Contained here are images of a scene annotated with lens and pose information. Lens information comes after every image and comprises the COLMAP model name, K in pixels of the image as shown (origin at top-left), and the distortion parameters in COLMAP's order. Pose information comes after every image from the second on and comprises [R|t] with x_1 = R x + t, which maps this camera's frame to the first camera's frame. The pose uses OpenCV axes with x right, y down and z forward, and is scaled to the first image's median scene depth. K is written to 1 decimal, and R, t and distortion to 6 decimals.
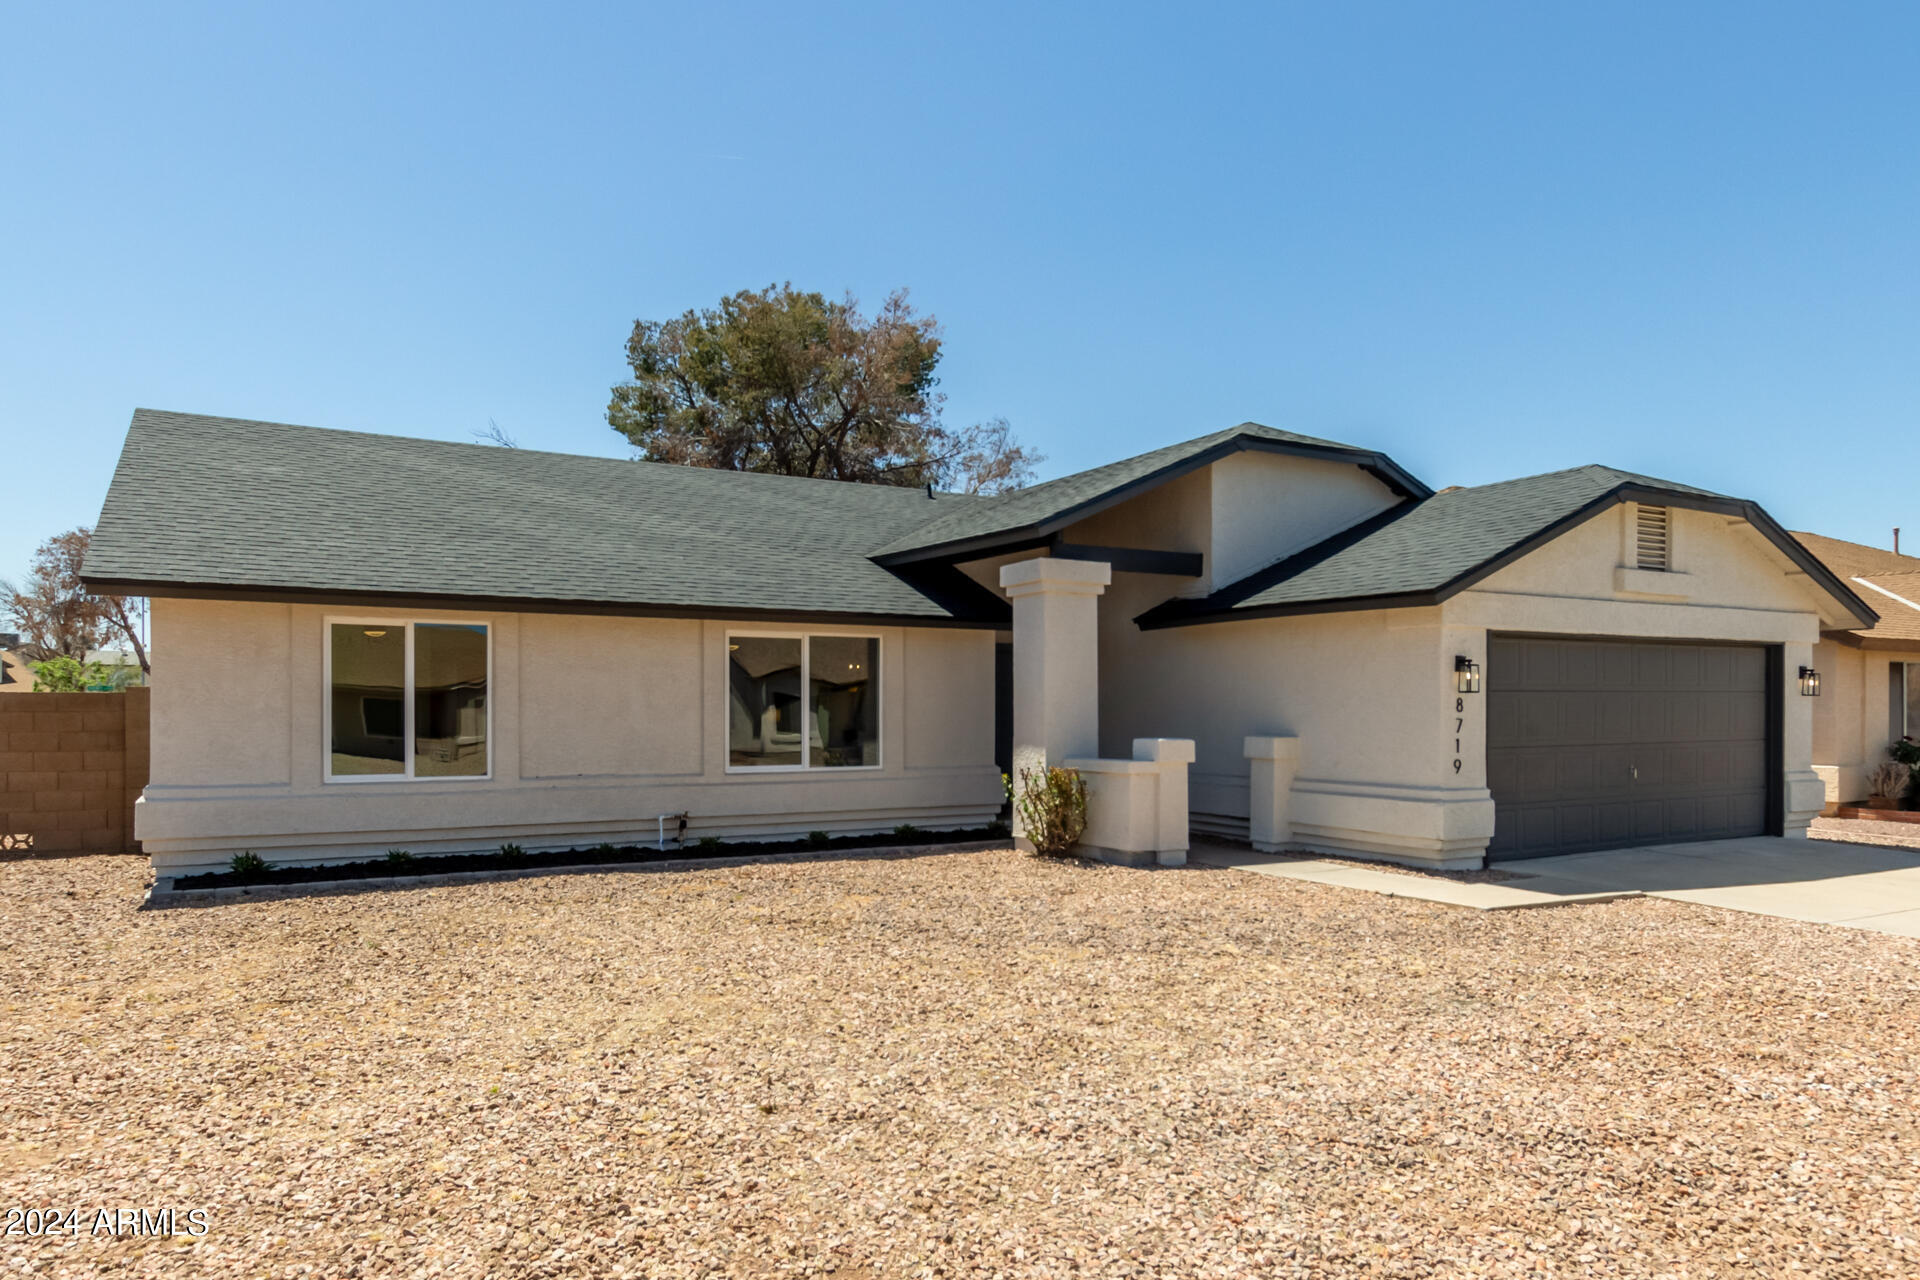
lens RADIAL K [[1218.5, 0, 959.1], [0, 1218.5, 736.1], [0, 0, 1]] dist [-0.000728, -0.000507]
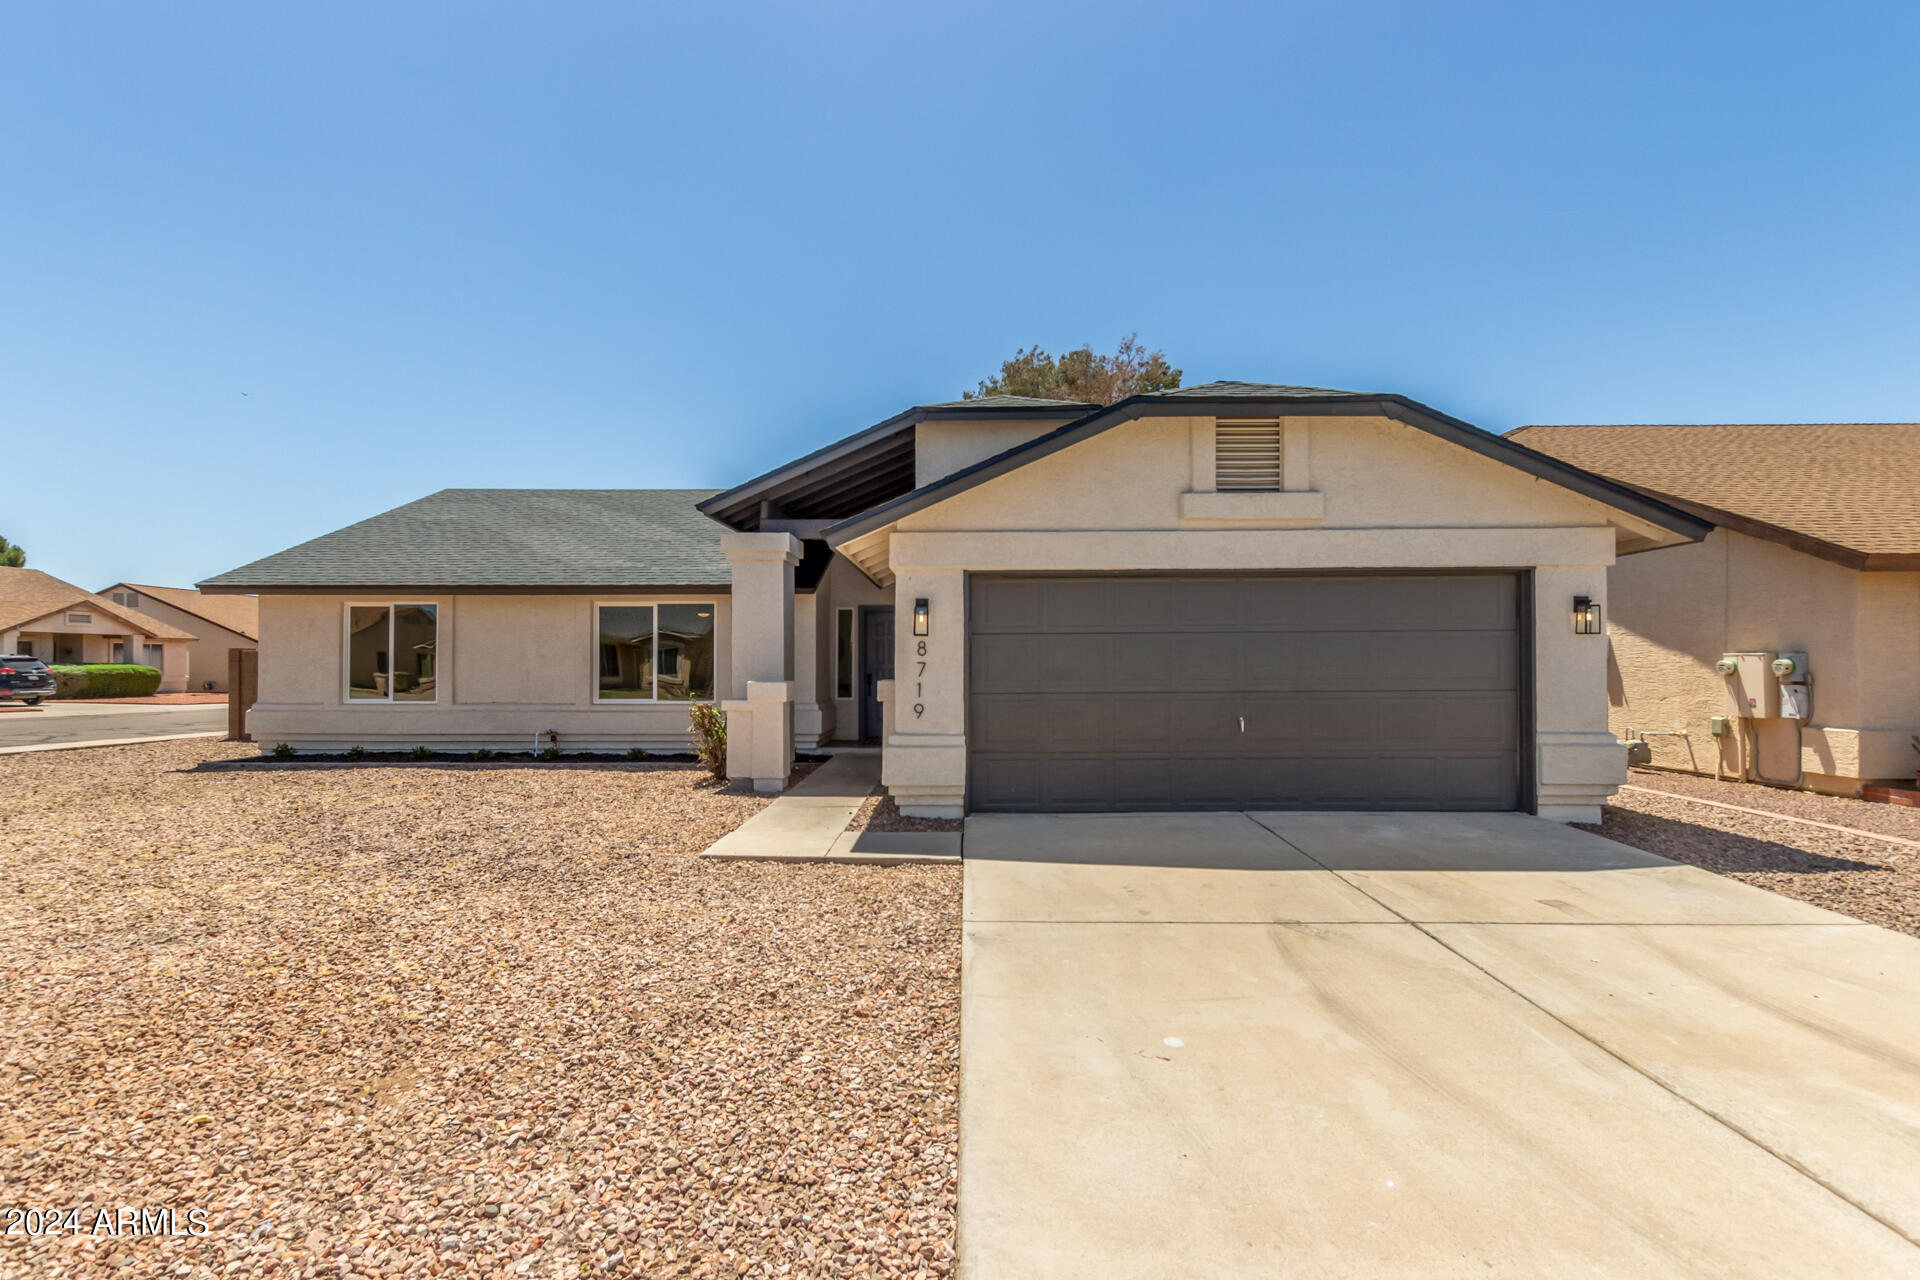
lens RADIAL K [[857.0, 0, 966.3], [0, 857.0, 662.2], [0, 0, 1]] dist [0.007024, 0.000012]
pose [[0.864059, -0.002634, -0.503384, 0.715692], [-0.009243, 0.999735, -0.021098, -0.000240], [0.503306, 0.022882, 0.863805, 0.381052]]
